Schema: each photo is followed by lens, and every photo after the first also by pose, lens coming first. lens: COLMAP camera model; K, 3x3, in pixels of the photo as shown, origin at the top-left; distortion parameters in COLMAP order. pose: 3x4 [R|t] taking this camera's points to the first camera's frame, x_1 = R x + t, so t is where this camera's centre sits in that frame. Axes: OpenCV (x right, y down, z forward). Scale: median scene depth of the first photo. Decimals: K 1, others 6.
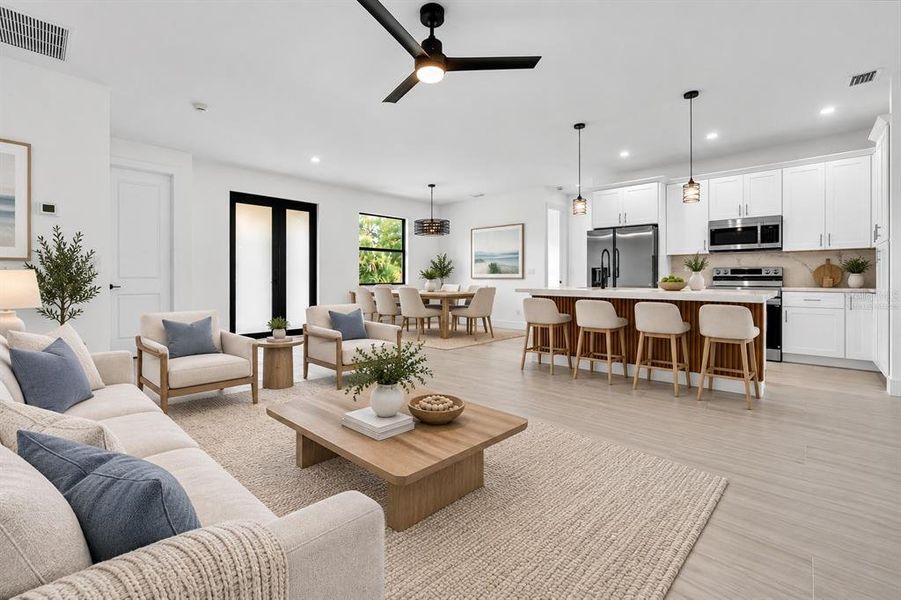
lens RADIAL K [[394.8, 0, 439.4], [0, 394.8, 277.3], [0, 0, 1]] dist [0.027075, 0.000080]
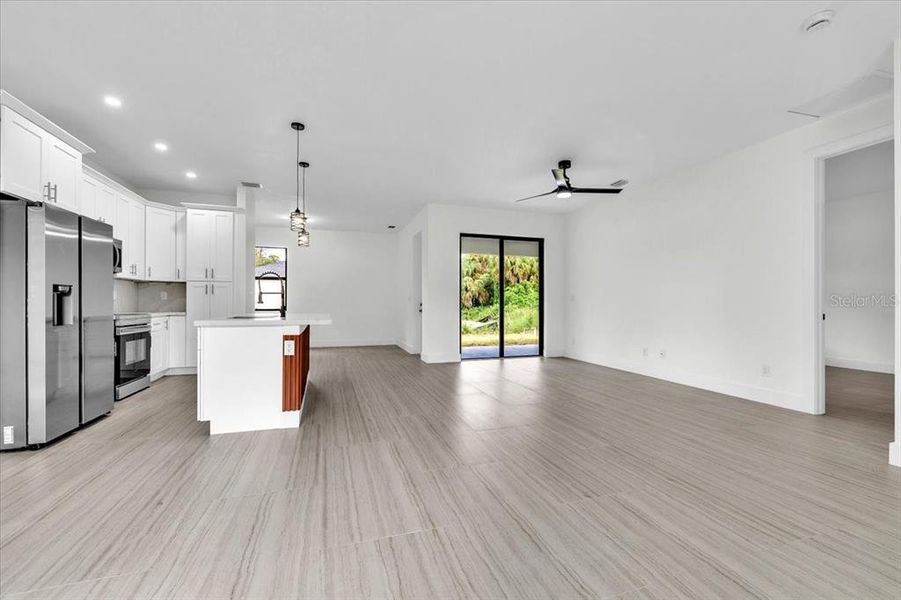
lens RADIAL K [[387.5, 0, 453.6], [0, 387.5, 304.0], [0, 0, 1]] dist [0.000959, -0.000045]
pose [[-0.871566, -0.004405, 0.490258, -0.280011], [-0.005692, 0.999983, -0.001134, -0.003040], [-0.490245, -0.003779, -0.871577, 1.307106]]
